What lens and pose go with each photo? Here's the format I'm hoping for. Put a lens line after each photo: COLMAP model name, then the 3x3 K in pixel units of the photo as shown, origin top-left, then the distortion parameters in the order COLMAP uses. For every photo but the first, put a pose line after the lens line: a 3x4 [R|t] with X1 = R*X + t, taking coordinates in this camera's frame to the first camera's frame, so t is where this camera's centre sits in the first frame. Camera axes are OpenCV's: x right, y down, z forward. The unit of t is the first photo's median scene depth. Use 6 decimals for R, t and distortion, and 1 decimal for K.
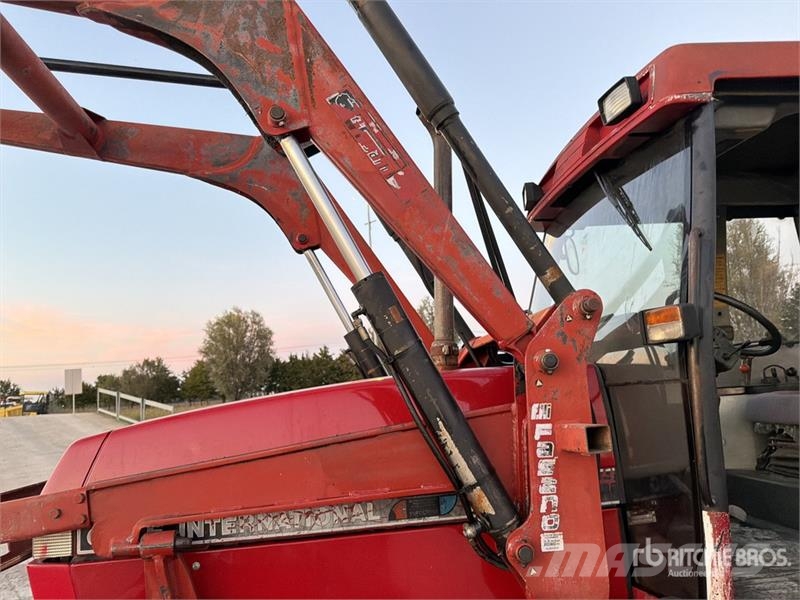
lens RADIAL K [[561.4, 0, 397.0], [0, 561.4, 303.8], [0, 0, 1]] dist [0.059490, -0.078292]
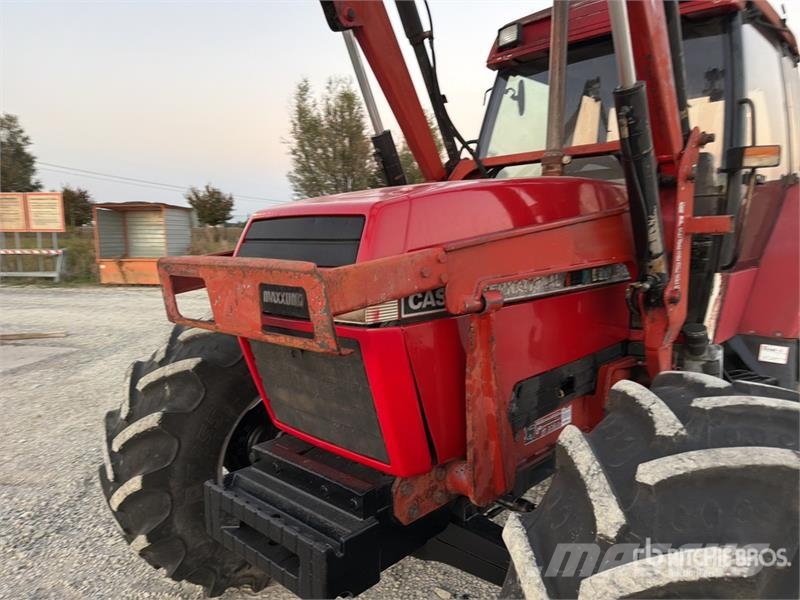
lens RADIAL K [[561.4, 0, 397.0], [0, 561.4, 303.8], [0, 0, 1]] dist [0.059490, -0.078292]
pose [[0.763212, -0.027394, 0.645568, -1.136687], [-0.142101, 0.967525, 0.209053, 0.207105], [-0.630330, -0.251288, 0.734533, 0.288659]]
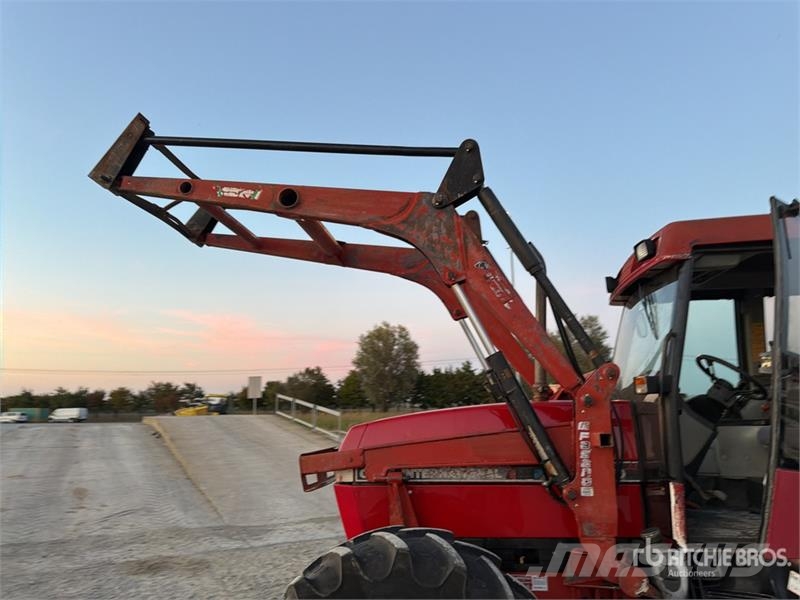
lens RADIAL K [[553.3, 0, 405.0], [0, 553.3, 301.1], [0, 0, 1]] dist [0.135704, -0.210851]
pose [[0.971274, 0.002923, -0.237947, 0.104755], [-0.010338, 0.999499, -0.029920, -0.161657], [0.237740, 0.031520, 0.970817, -0.962812]]
